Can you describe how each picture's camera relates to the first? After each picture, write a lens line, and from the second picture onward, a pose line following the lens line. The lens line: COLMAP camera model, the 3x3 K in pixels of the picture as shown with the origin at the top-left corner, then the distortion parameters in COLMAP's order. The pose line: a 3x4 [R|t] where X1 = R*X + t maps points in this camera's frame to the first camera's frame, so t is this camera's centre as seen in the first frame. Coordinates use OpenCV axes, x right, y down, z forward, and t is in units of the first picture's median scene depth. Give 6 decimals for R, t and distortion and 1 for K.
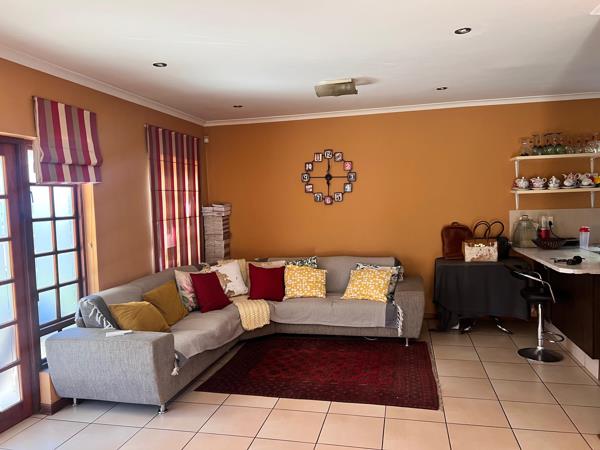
lens RADIAL K [[448.7, 0, 300.0], [0, 448.7, 225.0], [0, 0, 1]] dist [0.081443, -0.097606]
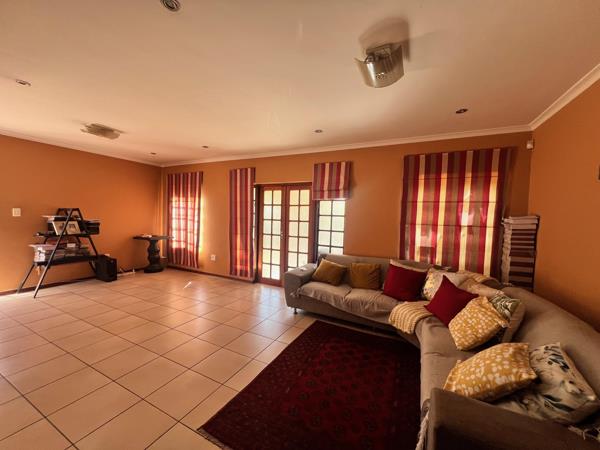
lens RADIAL K [[239.0, 0, 300.0], [0, 239.0, 225.0], [0, 0, 1]] dist [-0.000030, -0.000041]
pose [[-0.239856, 0.061251, -0.968874, 0.503208], [-0.081793, 0.993184, 0.083037, -0.042564], [0.967357, 0.099164, -0.233211, 0.908633]]
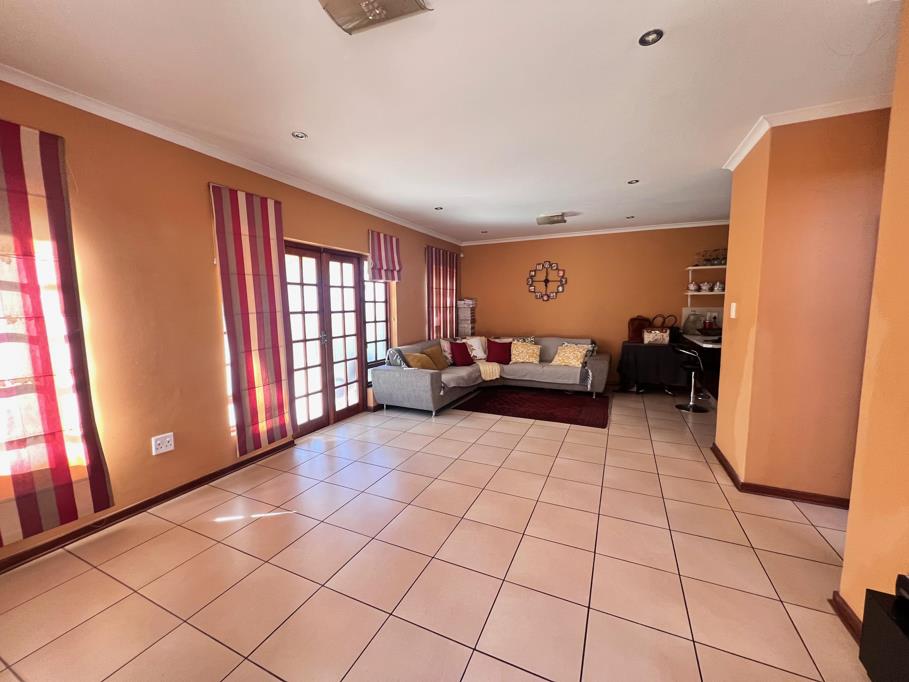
lens RADIAL K [[362.0, 0, 454.5], [0, 362.0, 341.0], [0, 0, 1]] dist [-0.000030, -0.000041]
pose [[0.978397, 0.044150, -0.201966, 0.024967], [-0.035309, 0.998263, 0.047168, 0.046994], [0.203698, -0.039018, 0.978256, -0.219872]]
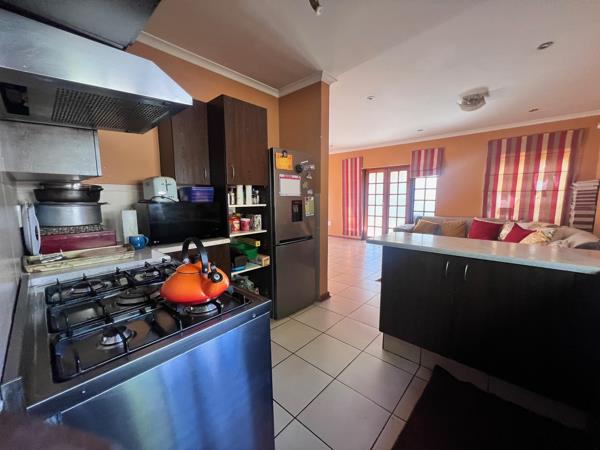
lens RADIAL K [[239.0, 0, 300.0], [0, 239.0, 225.0], [0, 0, 1]] dist [-0.000030, -0.000041]
pose [[-0.492256, 0.136191, -0.859730, 1.009173], [-0.030895, 0.984328, 0.173618, -0.022144], [0.869902, 0.112025, -0.480334, 0.858912]]
